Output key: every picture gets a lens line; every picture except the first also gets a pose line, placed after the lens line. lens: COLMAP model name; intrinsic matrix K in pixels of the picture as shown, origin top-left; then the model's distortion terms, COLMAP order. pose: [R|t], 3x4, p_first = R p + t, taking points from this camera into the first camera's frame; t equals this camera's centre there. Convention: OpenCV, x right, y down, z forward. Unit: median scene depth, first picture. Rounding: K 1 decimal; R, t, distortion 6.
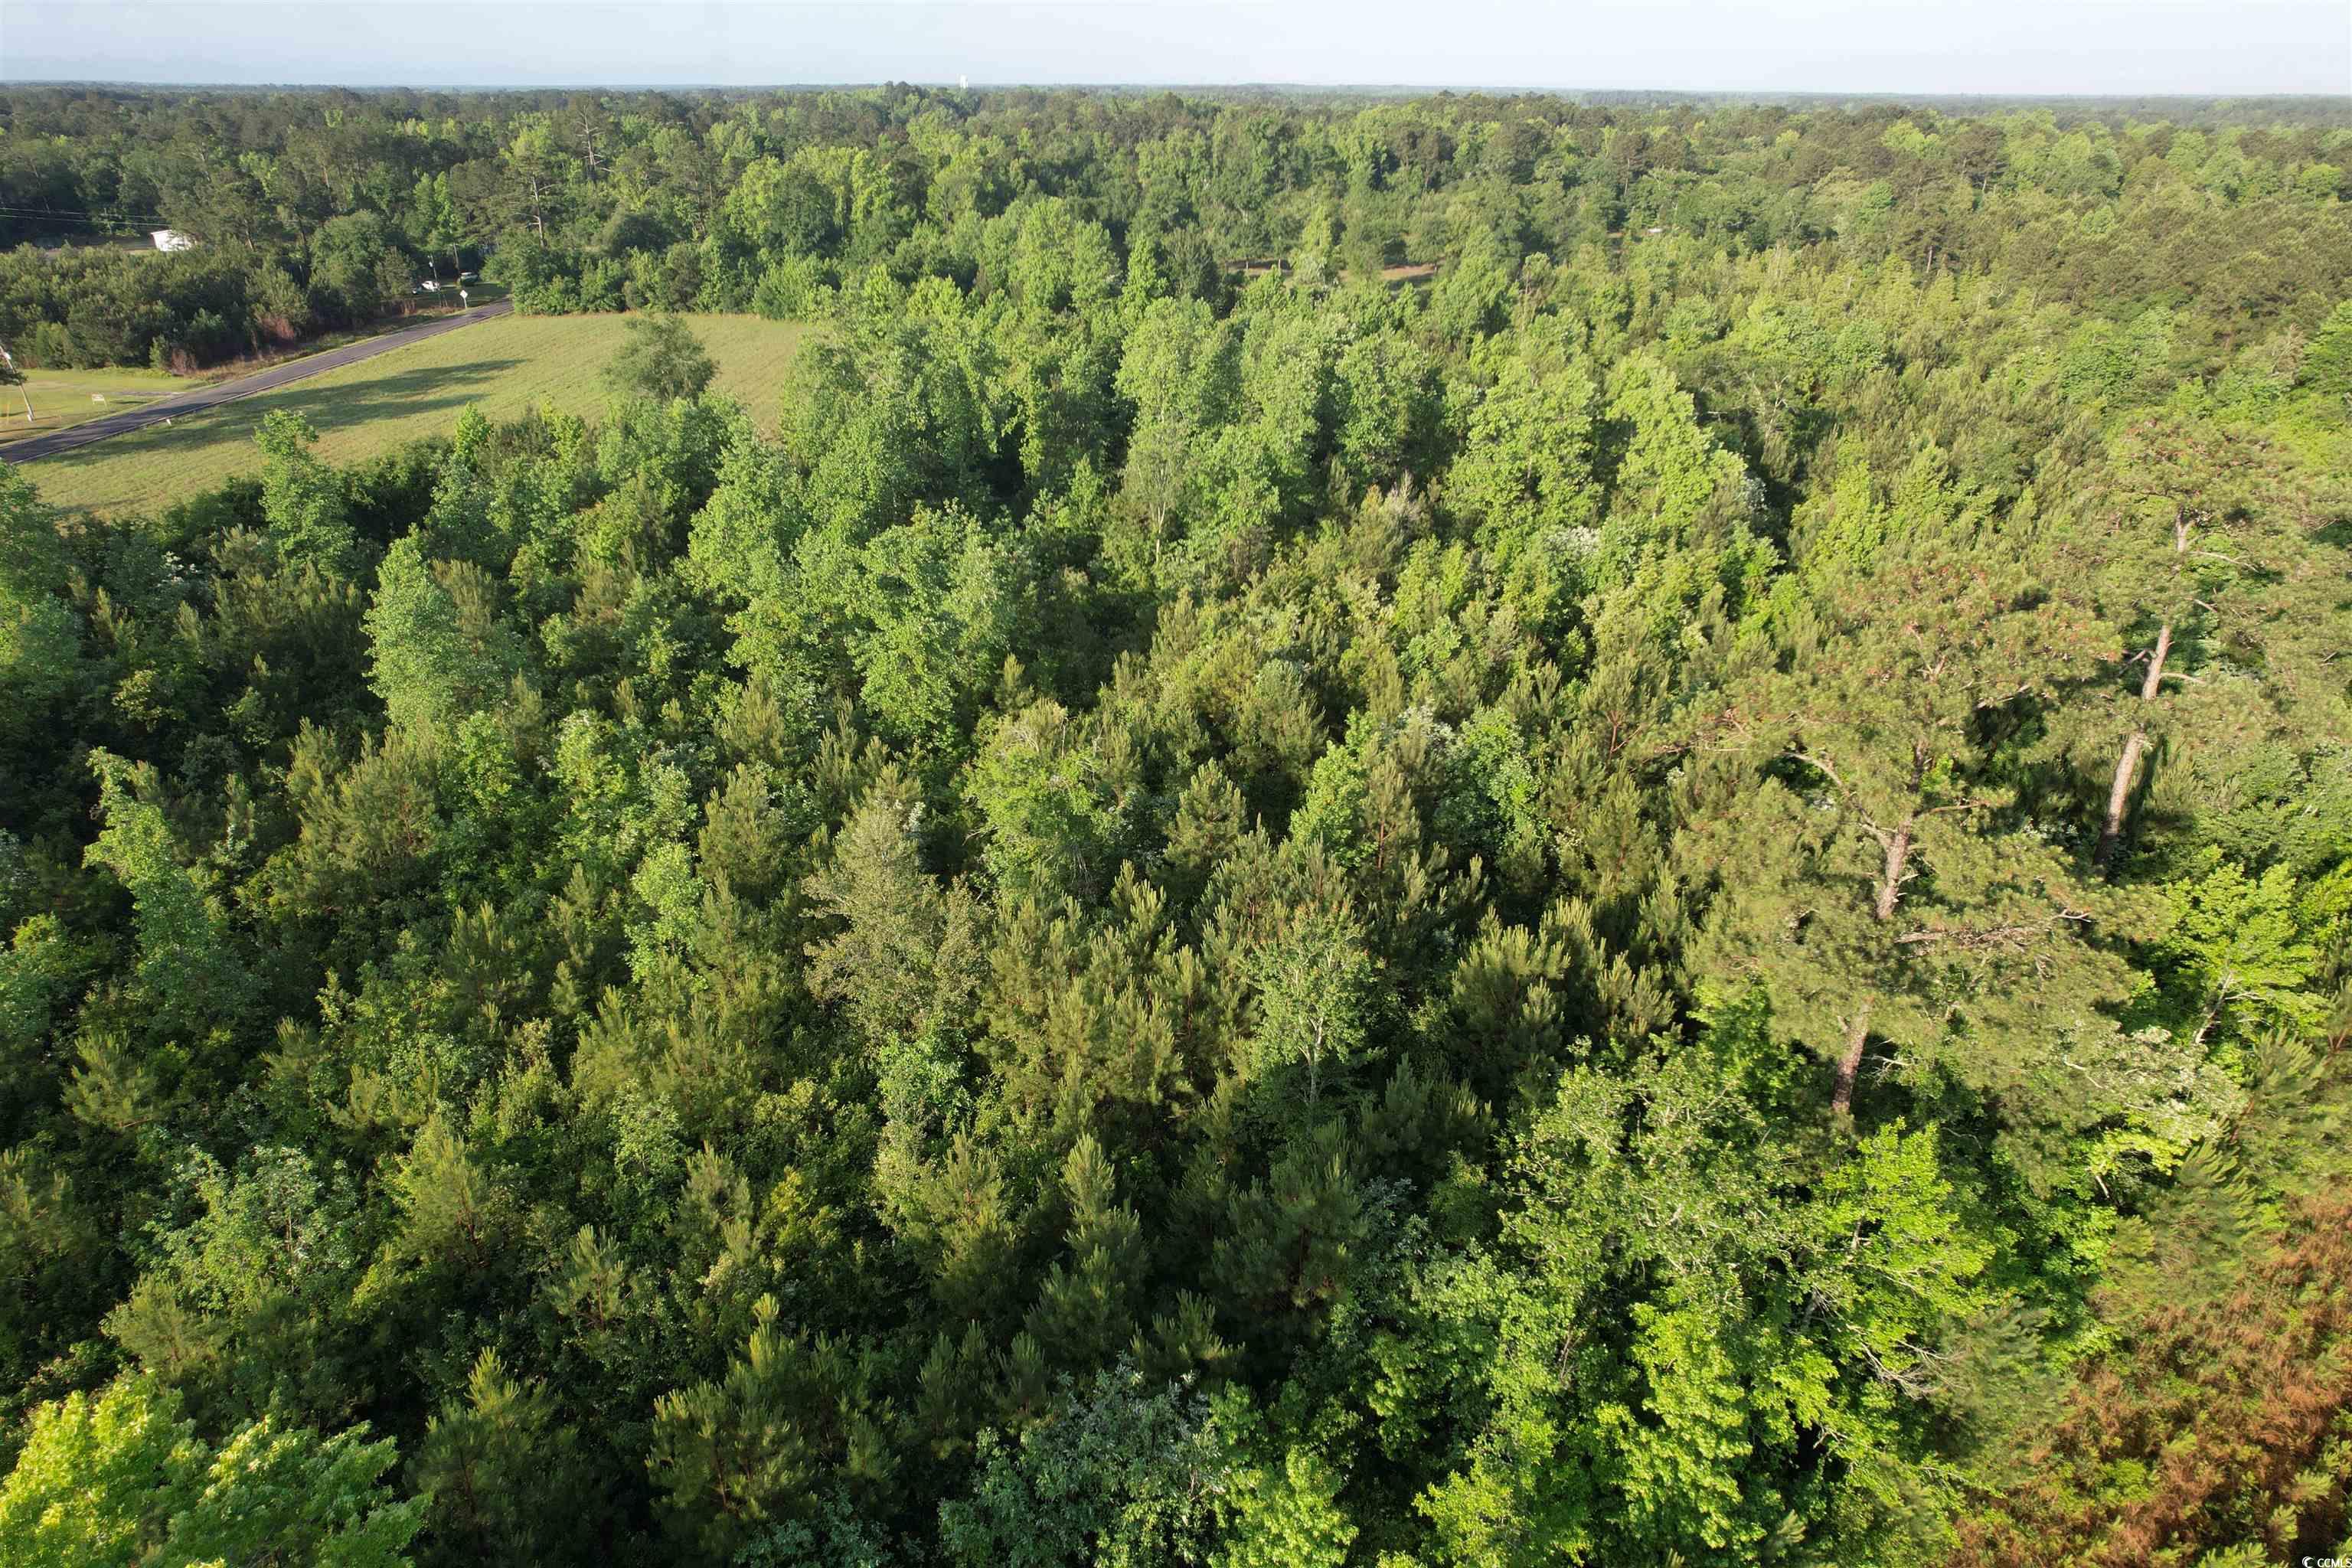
lens RADIAL K [[1493.1, 0, 1176.0], [0, 1493.1, 784.0], [0, 0, 1]] dist [-0.069809, 0.068068]
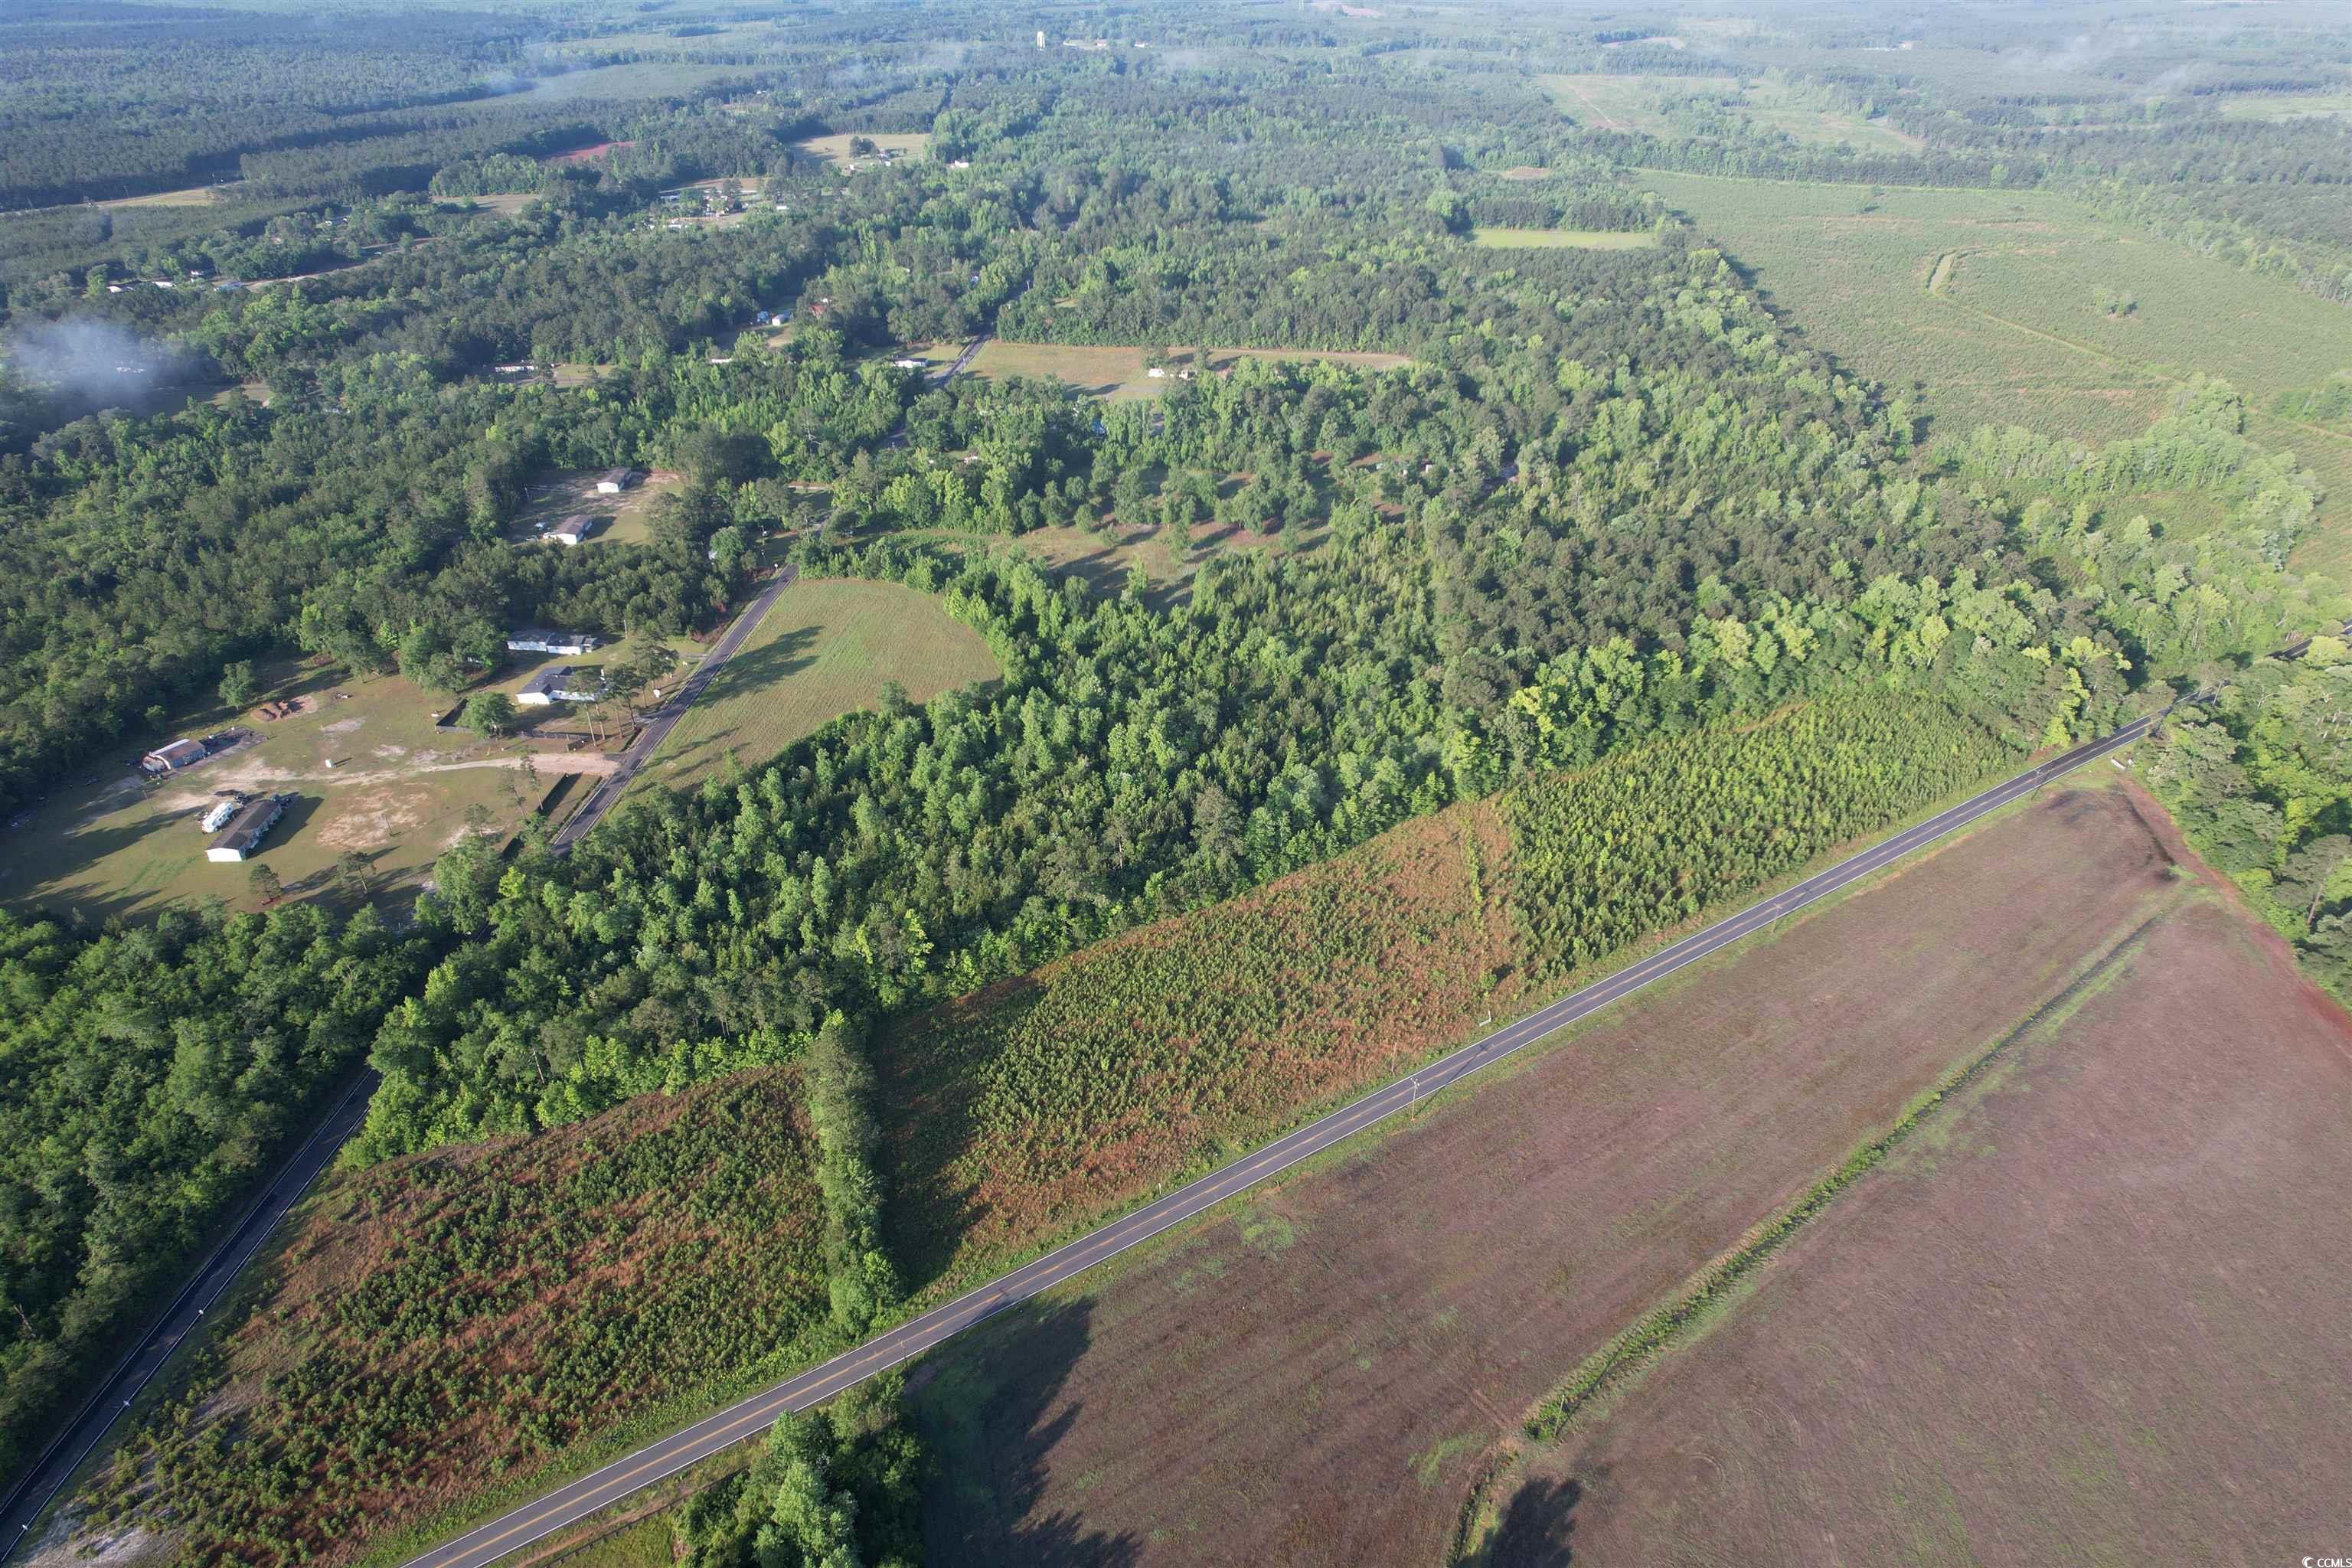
lens RADIAL K [[1493.1, 0, 1176.0], [0, 1493.1, 784.0], [0, 0, 1]] dist [-0.069809, 0.068068]
pose [[0.998300, 0.019829, -0.054805, 0.829570], [-0.014618, 0.995475, 0.093895, -0.684894], [0.056418, -0.092935, 0.994072, -3.998328]]
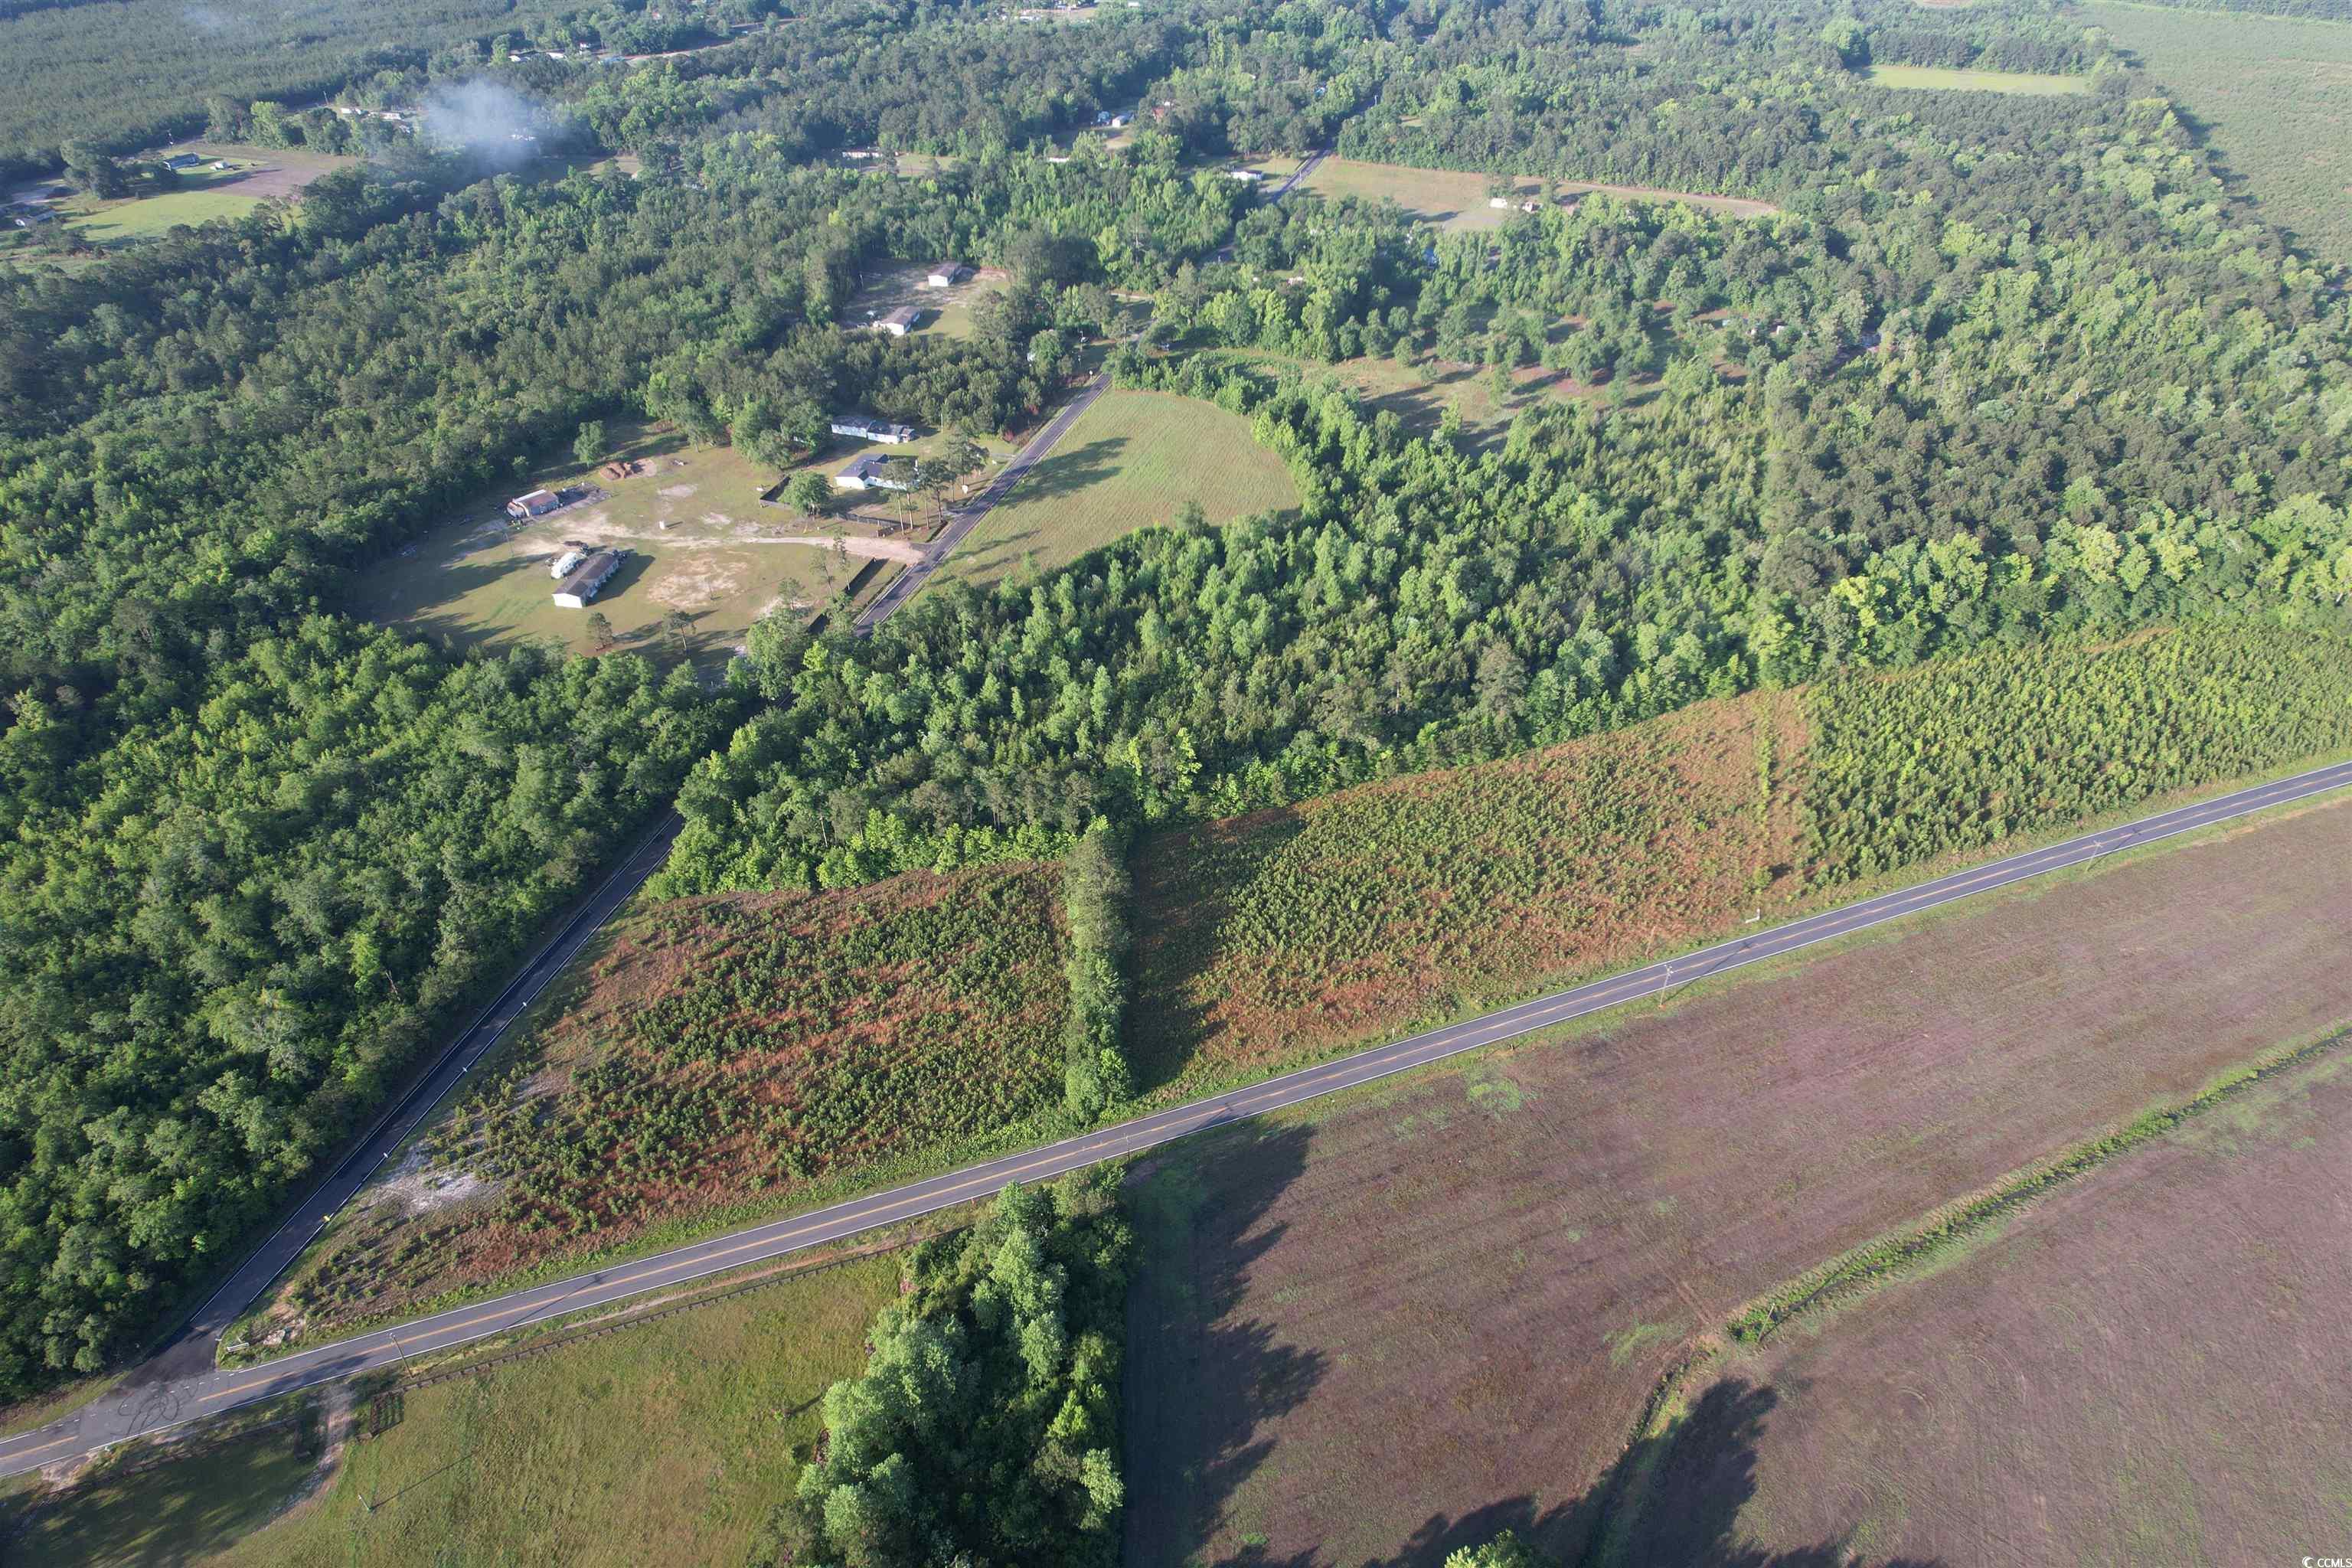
lens RADIAL K [[1484.2, 0, 1175.9], [0, 1484.2, 778.8], [0, 0, 1]] dist [-0.057128, 0.034145]
pose [[0.961149, 0.156705, -0.227237, 0.825459], [-0.108458, 0.971417, 0.211153, -0.680091], [0.253830, -0.178303, 0.950672, -3.961963]]
